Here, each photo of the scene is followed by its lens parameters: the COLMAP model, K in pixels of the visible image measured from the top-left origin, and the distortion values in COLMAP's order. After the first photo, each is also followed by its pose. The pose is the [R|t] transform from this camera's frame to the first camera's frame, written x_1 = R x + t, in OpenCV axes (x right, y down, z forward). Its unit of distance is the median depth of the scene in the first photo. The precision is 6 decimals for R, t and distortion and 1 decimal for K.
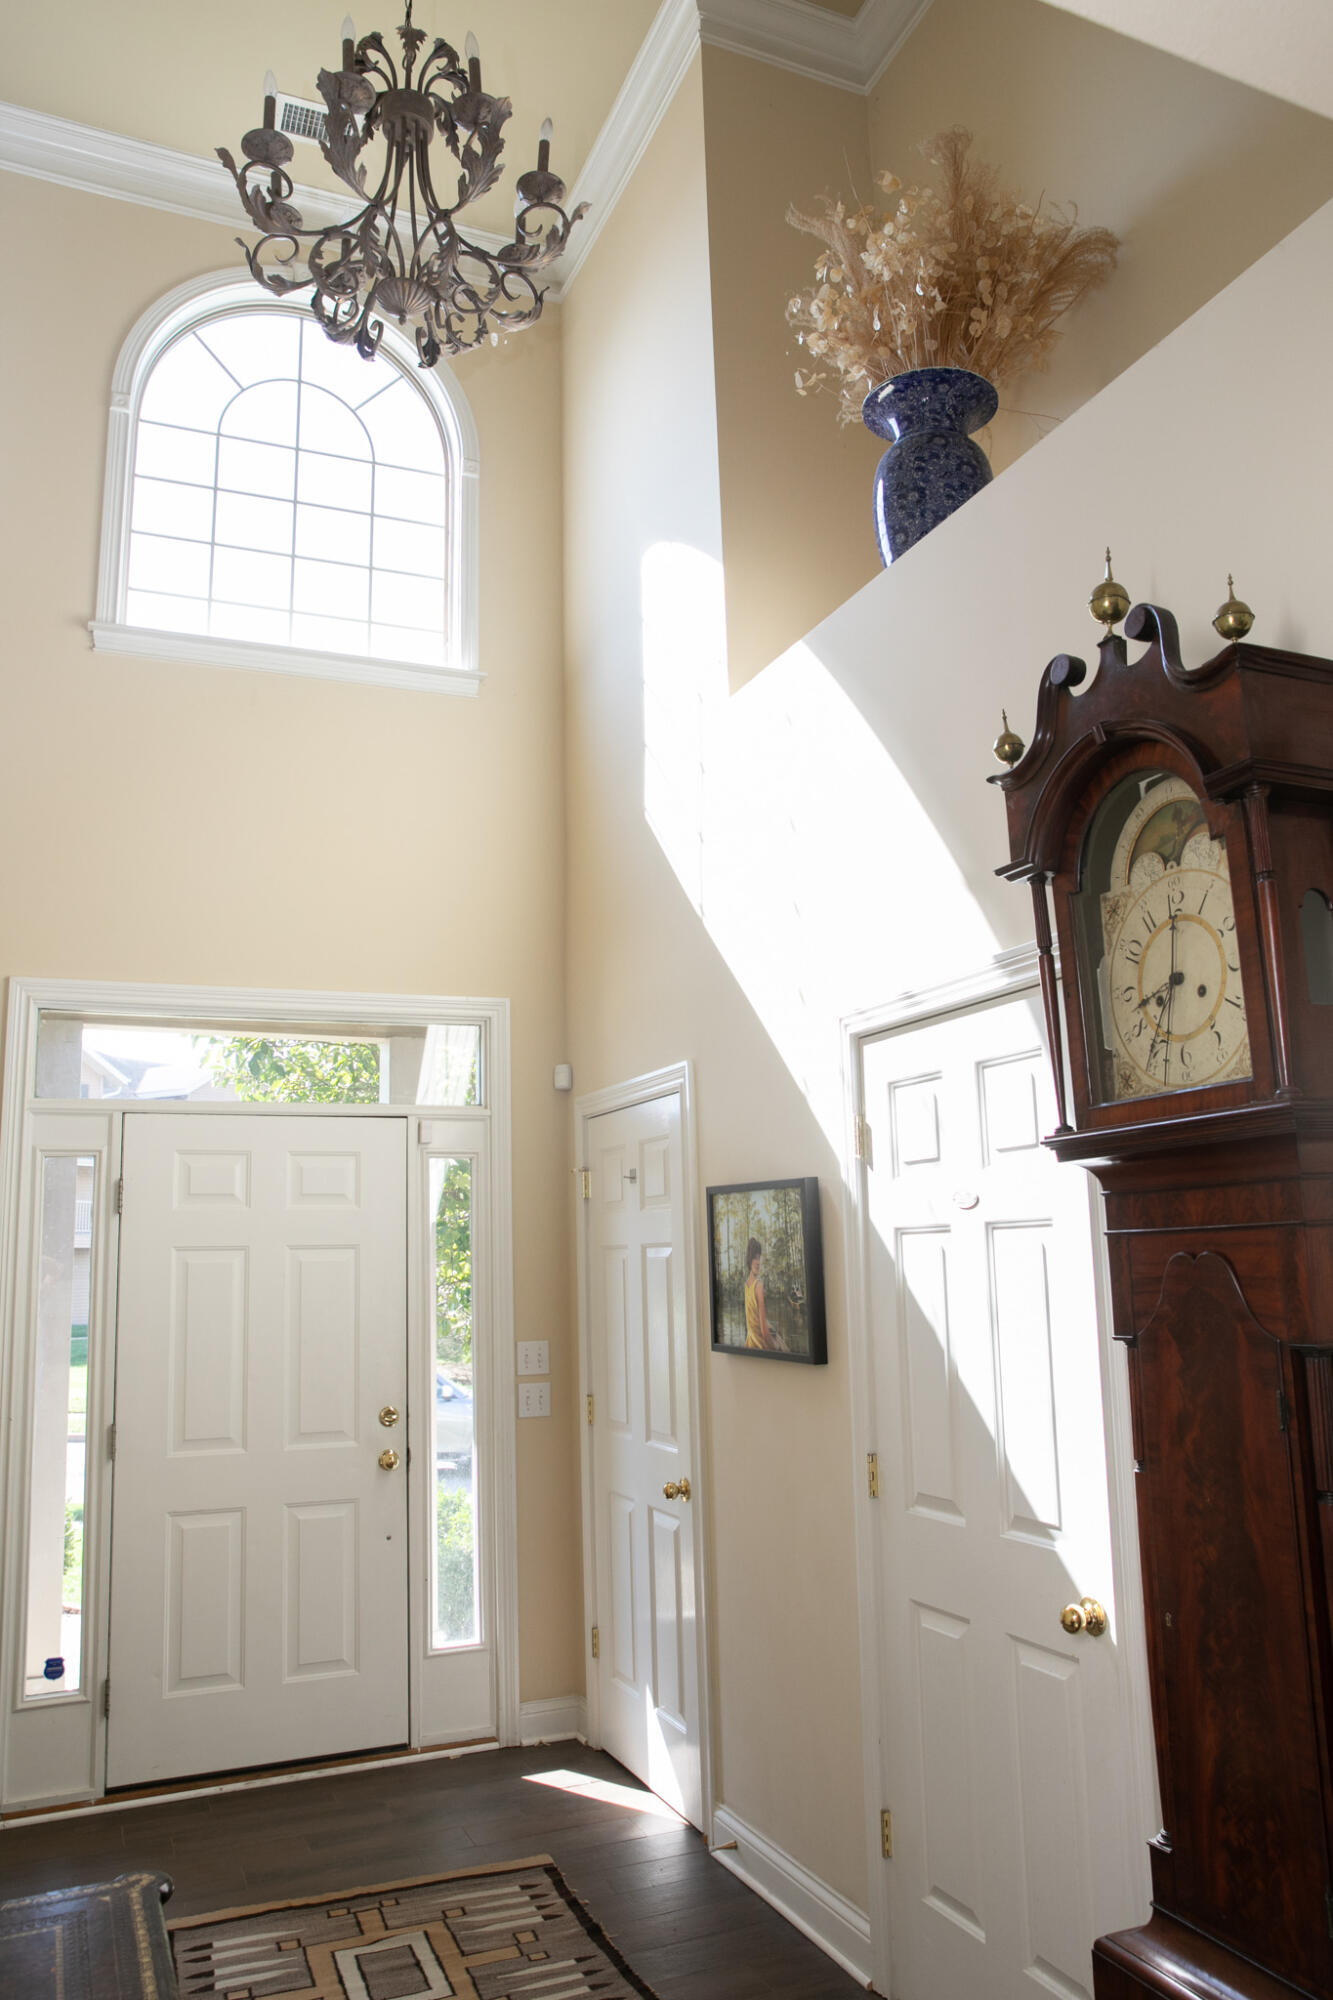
lens RADIAL K [[1367.5, 0, 666.5], [0, 1367.5, 1000.0], [0, 0, 1]] dist [-0.109892, 0.078608]
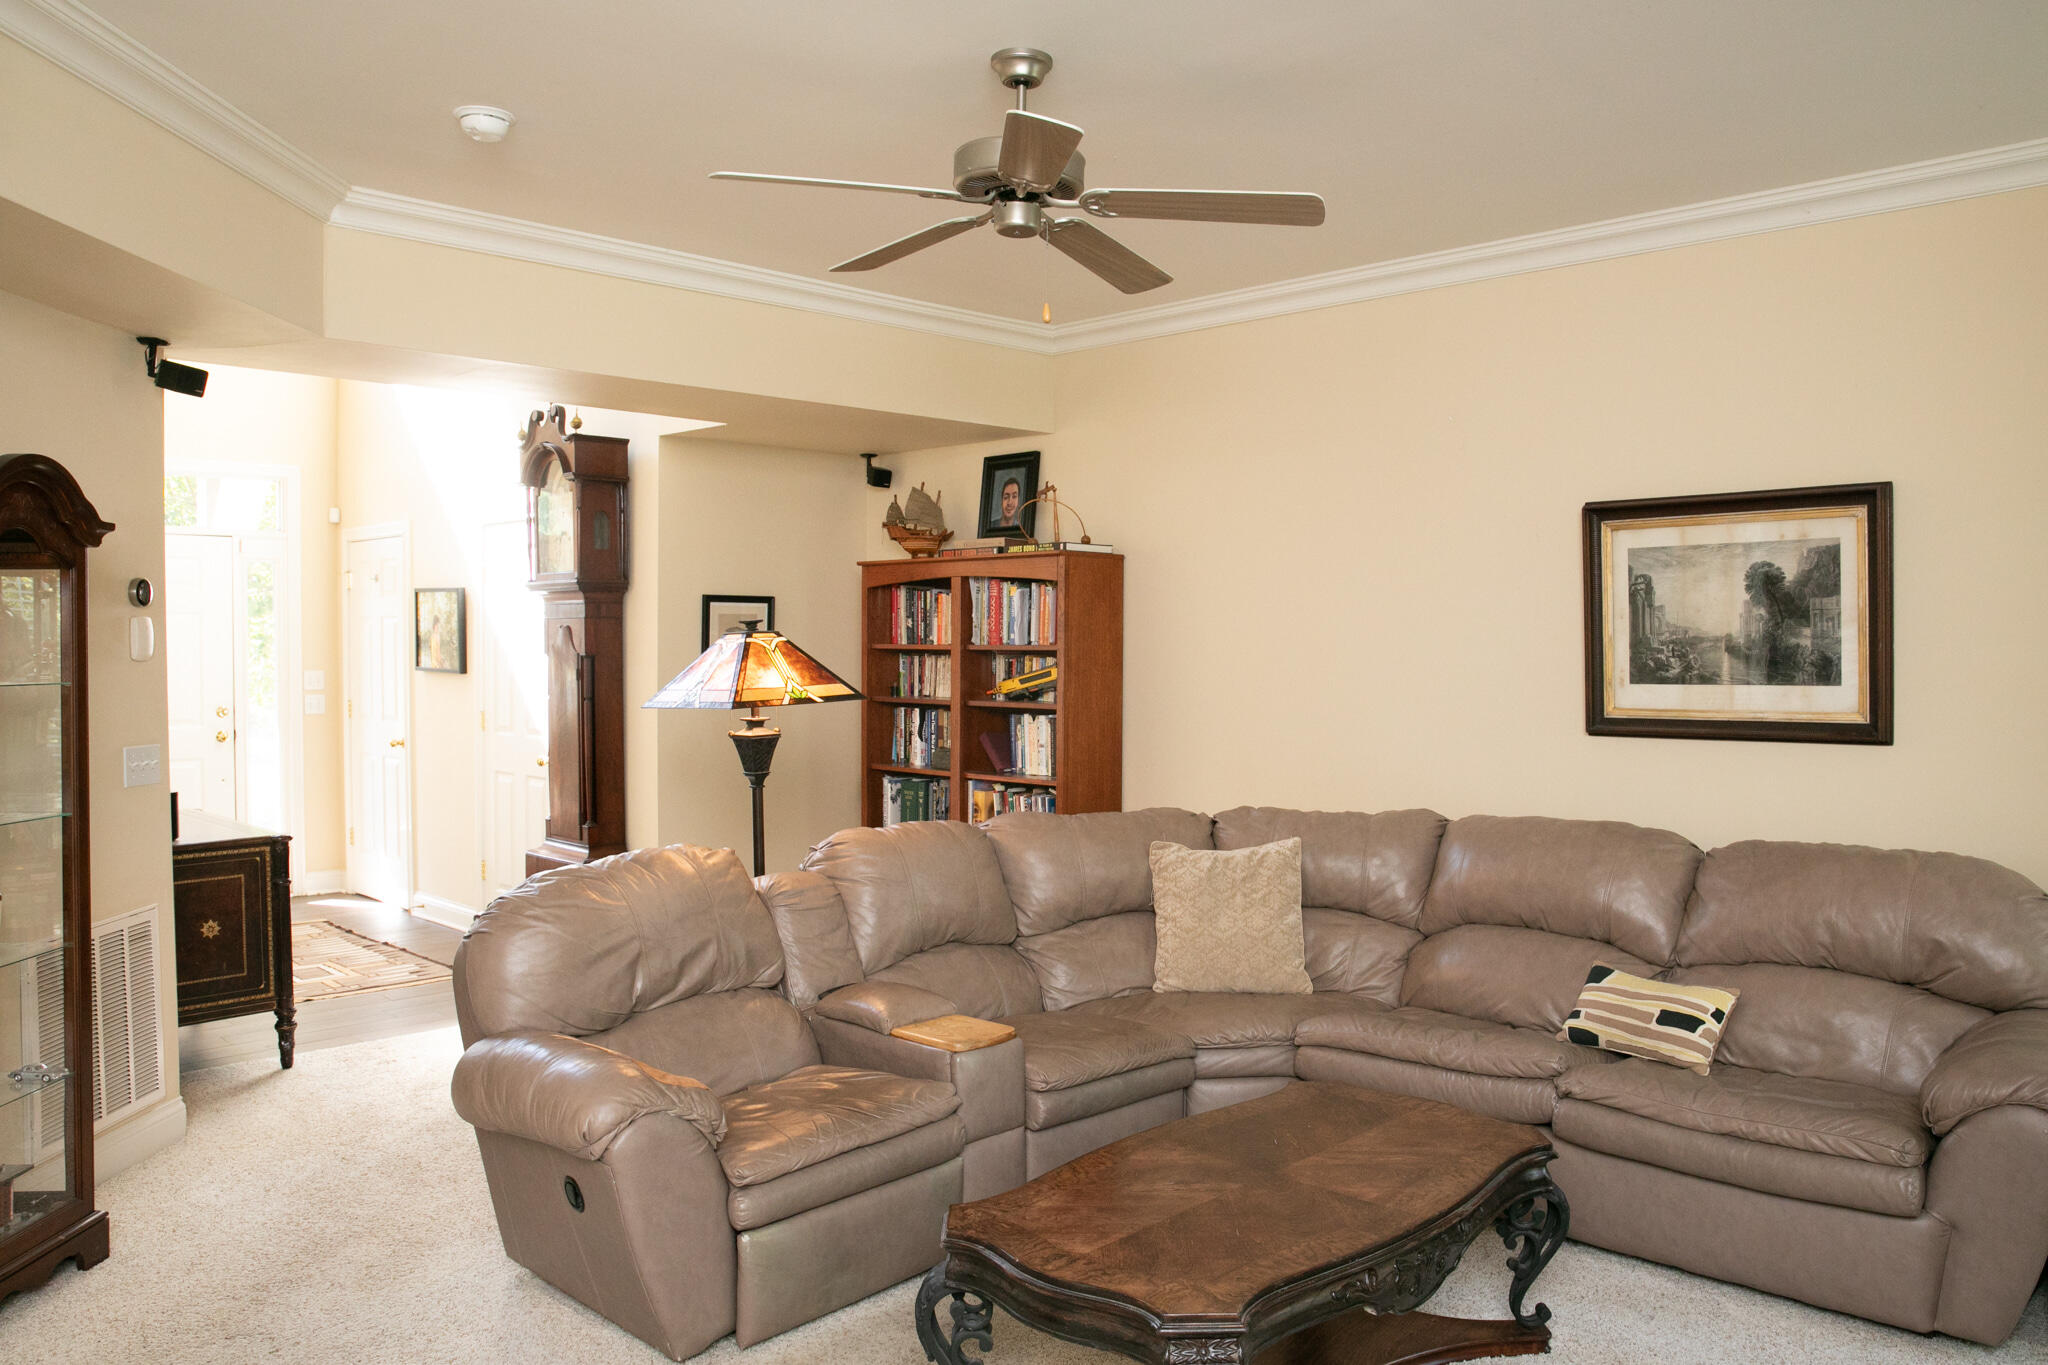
lens RADIAL K [[1517.3, 0, 1124.6], [0, 1517.3, 685.5], [0, 0, 1]] dist [-0.062571, 0.001382]
pose [[0.915465, 0.019437, 0.401928, 0.106913], [-0.104554, 0.976018, 0.190940, -0.252317], [-0.388578, -0.216822, 0.895542, -1.401977]]
